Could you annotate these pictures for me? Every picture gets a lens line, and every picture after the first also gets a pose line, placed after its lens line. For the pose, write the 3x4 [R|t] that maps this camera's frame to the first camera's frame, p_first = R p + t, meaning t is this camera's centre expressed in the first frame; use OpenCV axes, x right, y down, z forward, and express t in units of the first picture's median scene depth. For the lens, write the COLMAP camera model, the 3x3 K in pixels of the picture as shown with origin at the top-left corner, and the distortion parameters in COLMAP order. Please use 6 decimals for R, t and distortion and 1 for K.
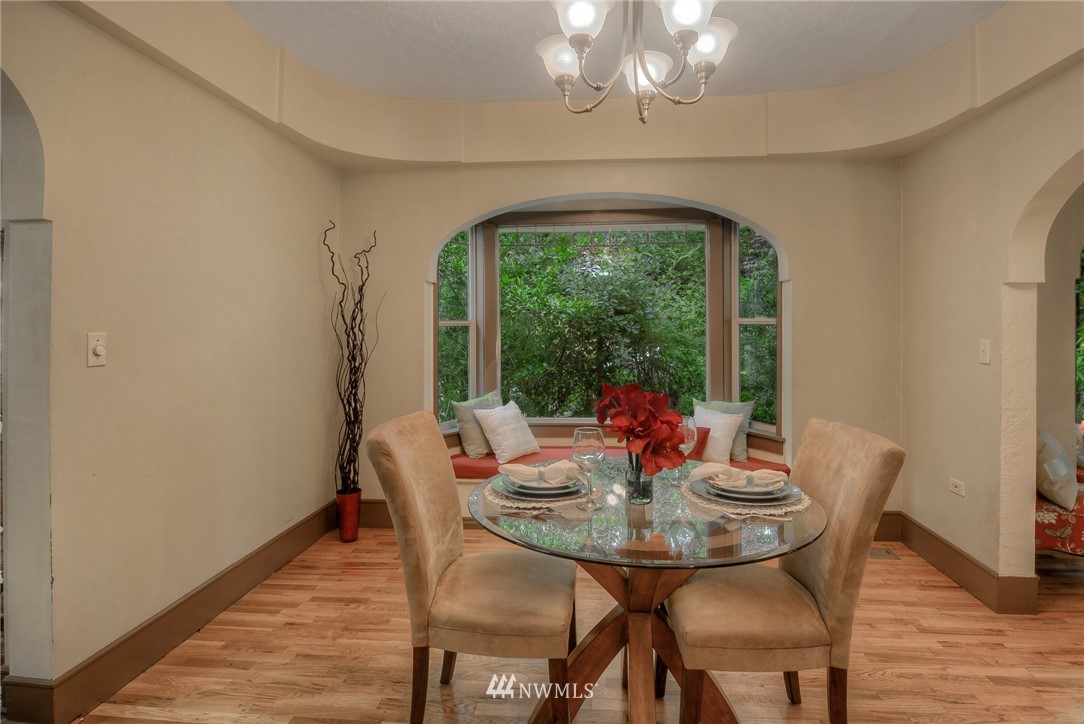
lens RADIAL K [[521.3, 0, 543.8], [0, 521.3, 353.1], [0, 0, 1]] dist [0.001356, -0.000048]
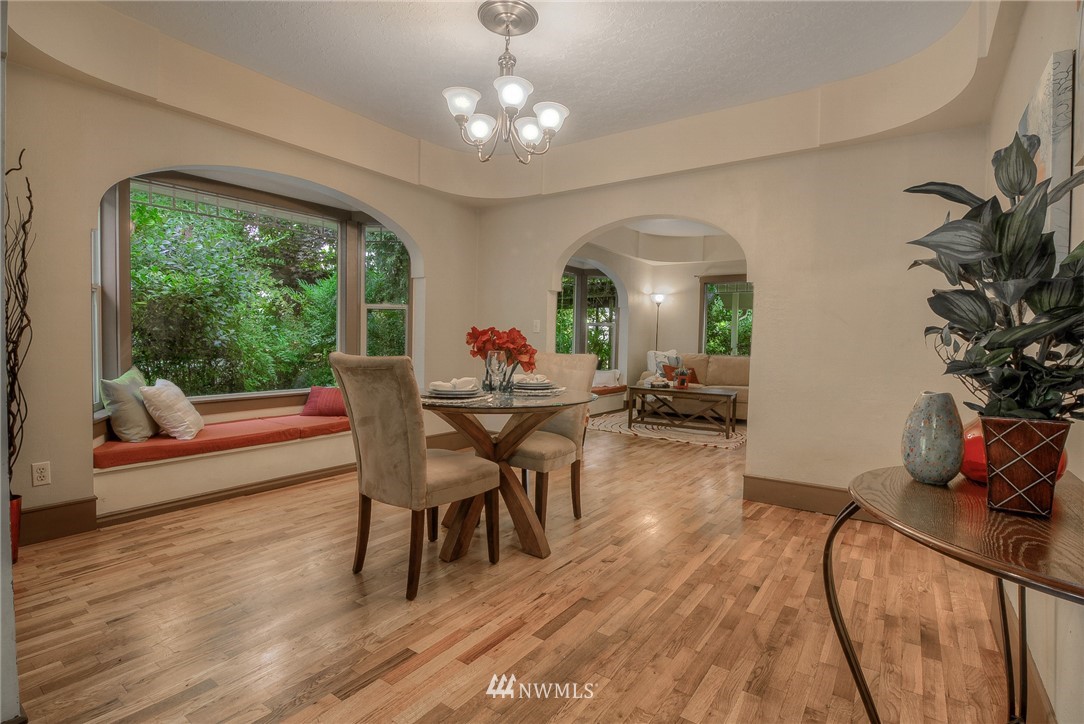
lens RADIAL K [[521.3, 0, 543.8], [0, 521.3, 353.1], [0, 0, 1]] dist [0.001356, -0.000048]
pose [[0.555670, -0.007801, 0.831366, -0.476595], [0.006025, 0.999968, 0.005356, 0.051577], [-0.831381, 0.002032, 0.555699, -0.028389]]
